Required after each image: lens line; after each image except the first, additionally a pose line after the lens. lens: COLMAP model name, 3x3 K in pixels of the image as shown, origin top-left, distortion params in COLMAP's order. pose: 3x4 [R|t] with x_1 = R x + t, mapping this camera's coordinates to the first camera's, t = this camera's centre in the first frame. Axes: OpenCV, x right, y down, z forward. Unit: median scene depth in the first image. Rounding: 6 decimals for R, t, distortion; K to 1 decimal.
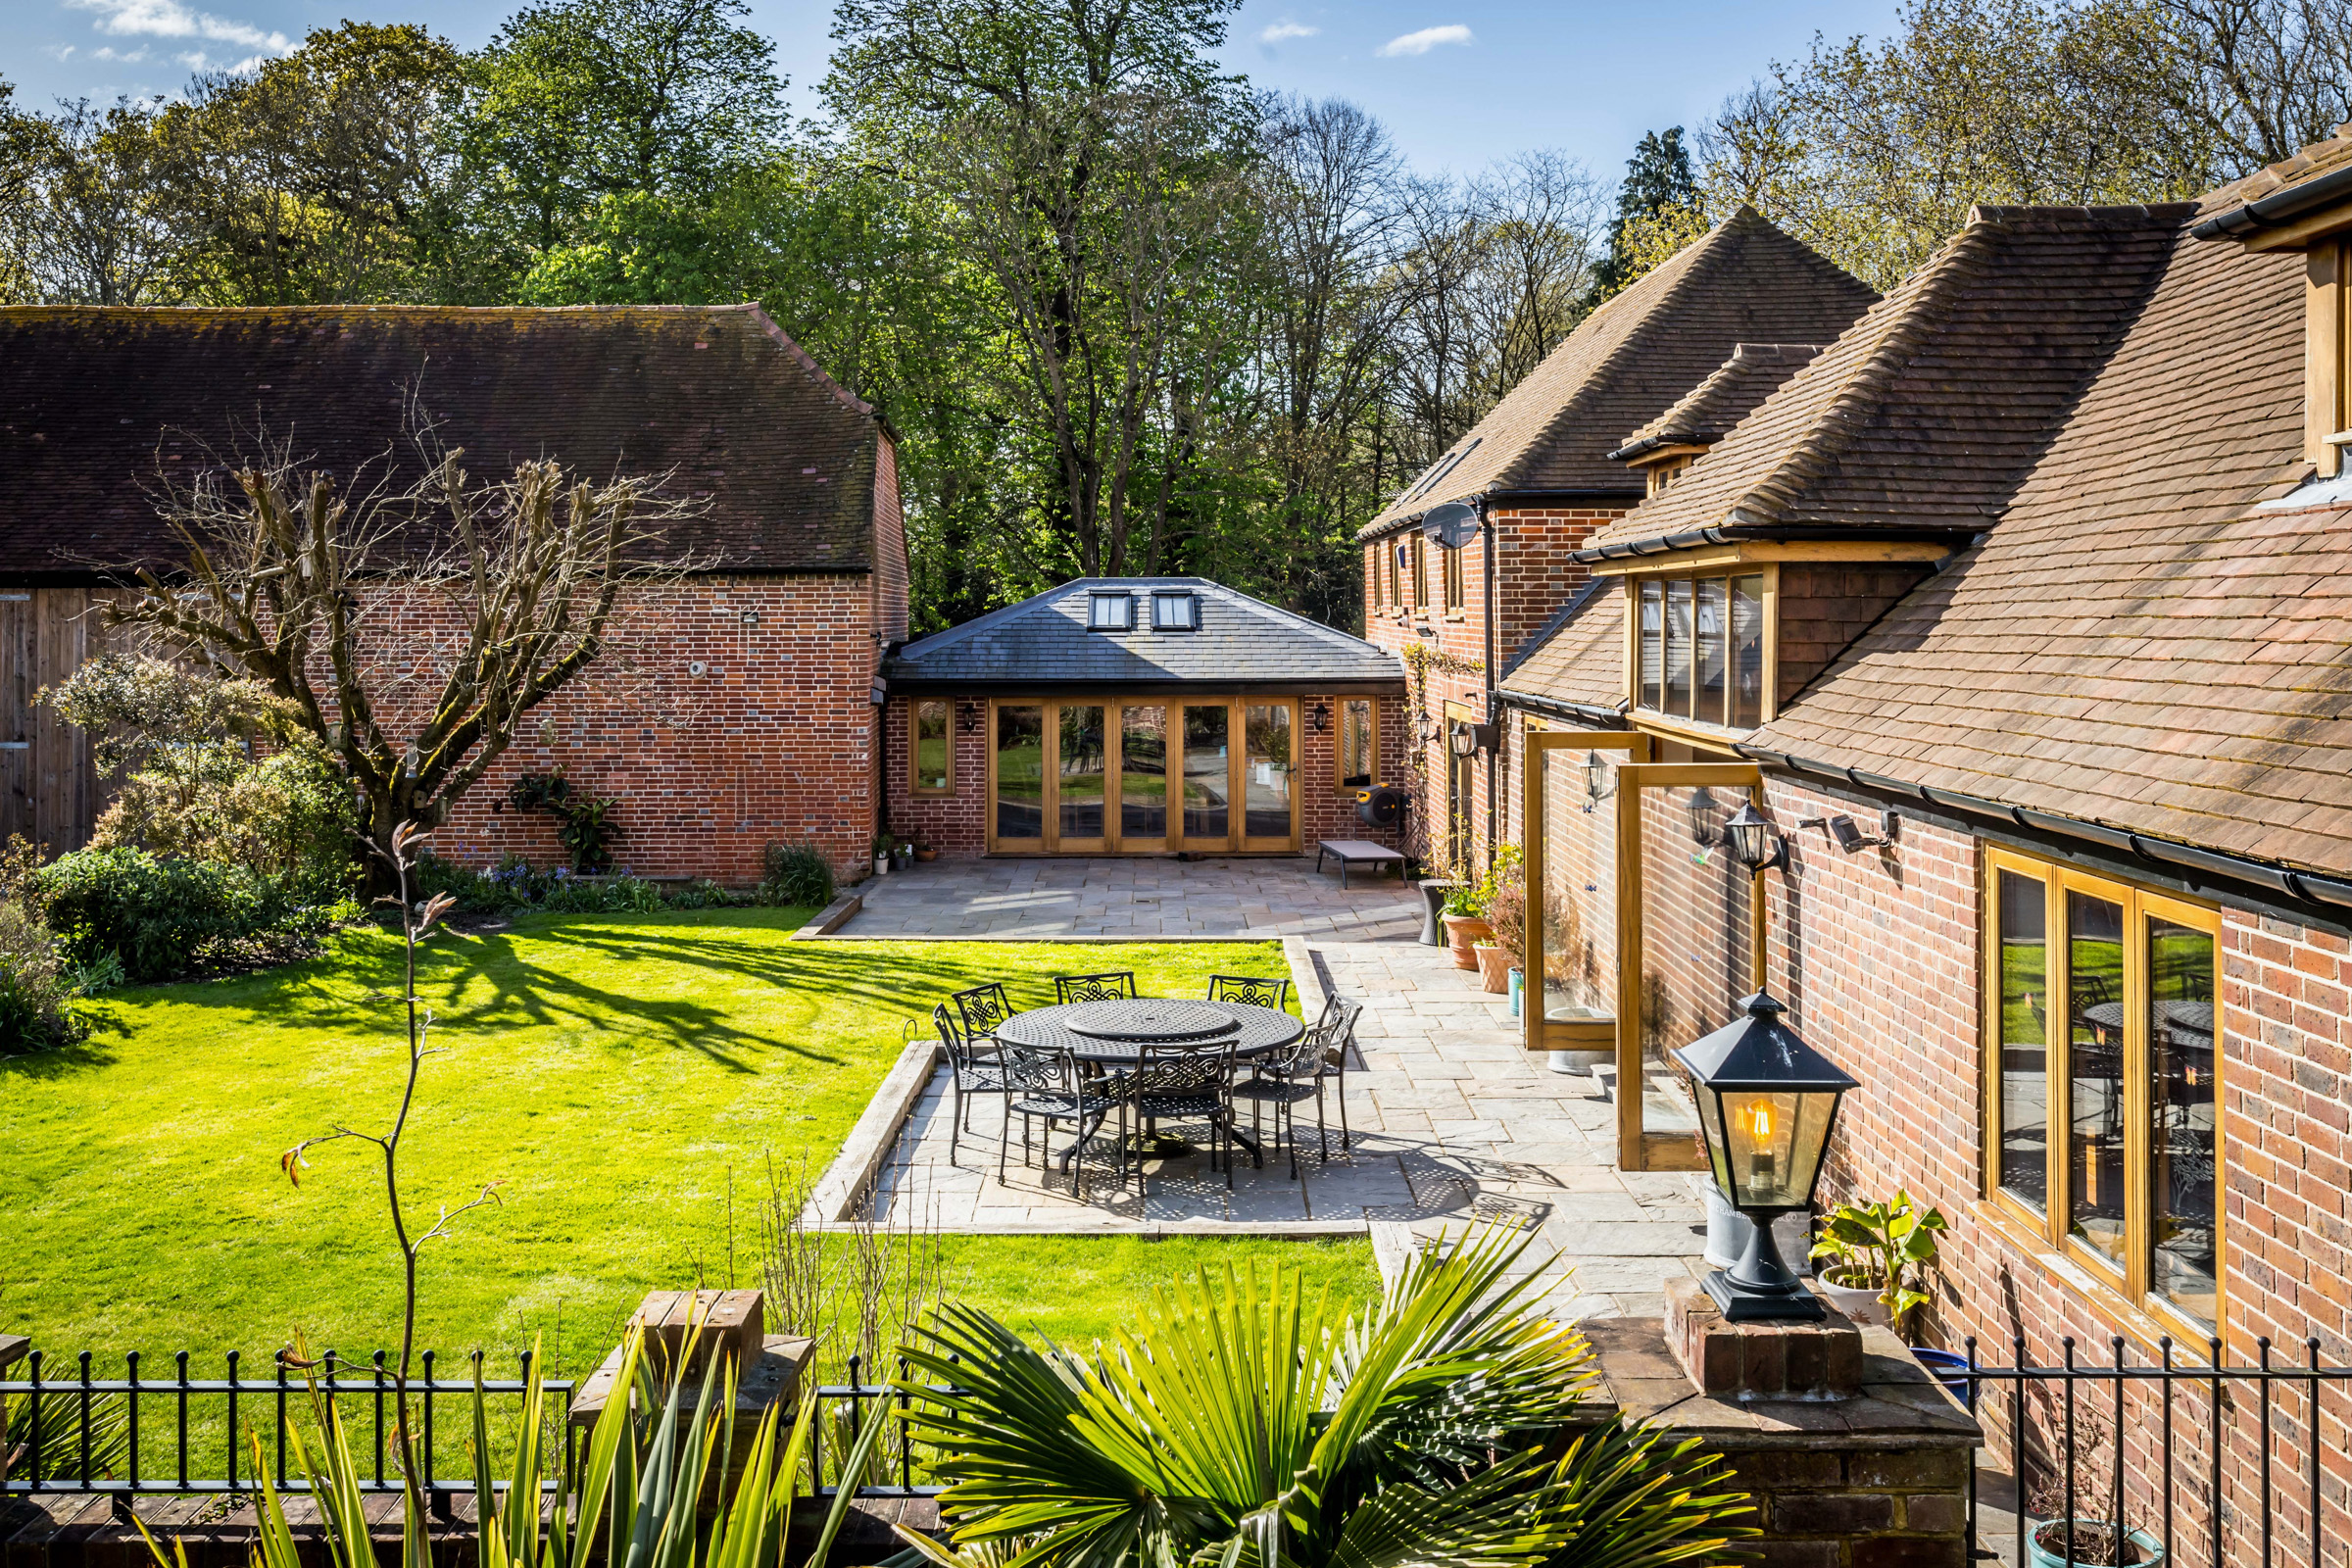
lens RADIAL K [[2124.3, 0, 1176.0], [0, 2124.3, 784.0], [0, 0, 1]] dist [0.021353, 0.006319]
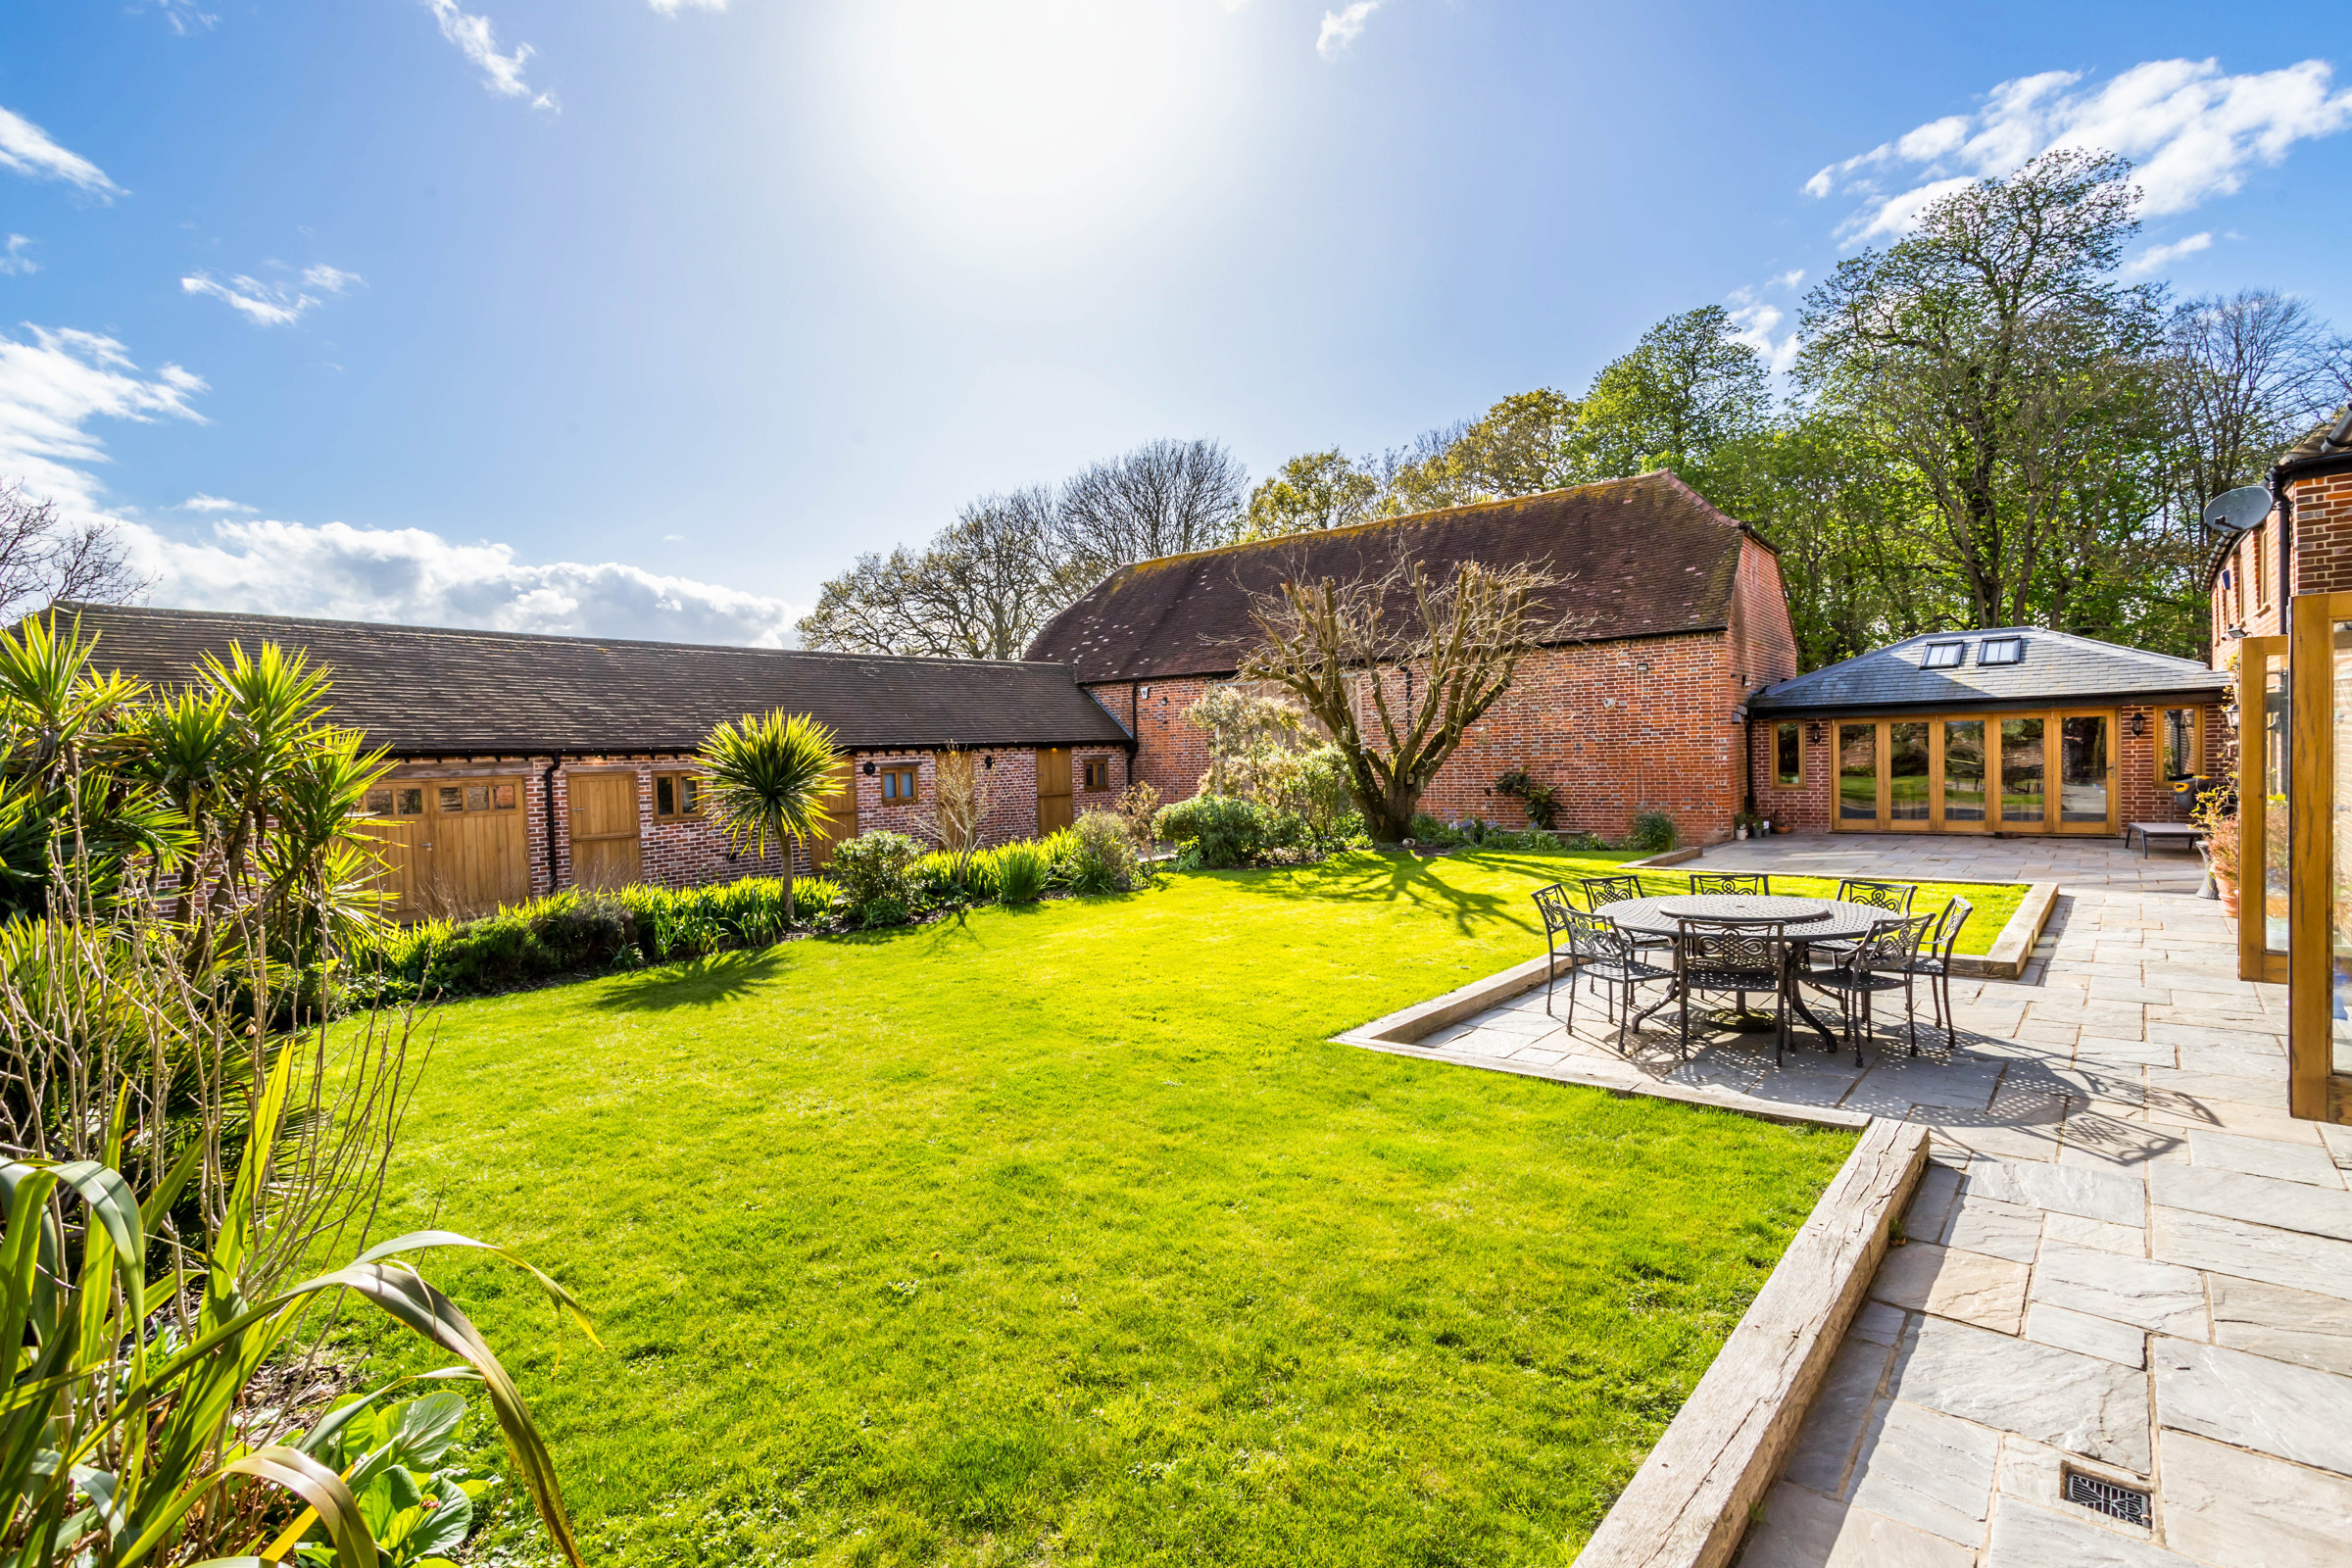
lens RADIAL K [[1138.5, 0, 1172.7], [0, 1138.5, 824.9], [0, 0, 1]] dist [-0.031501, 0.025318]
pose [[0.772270, 0.018878, -0.635013, 0.057009], [-0.012568, 0.999817, 0.014439, 0.027054], [0.635170, -0.003170, 0.772366, 0.152479]]
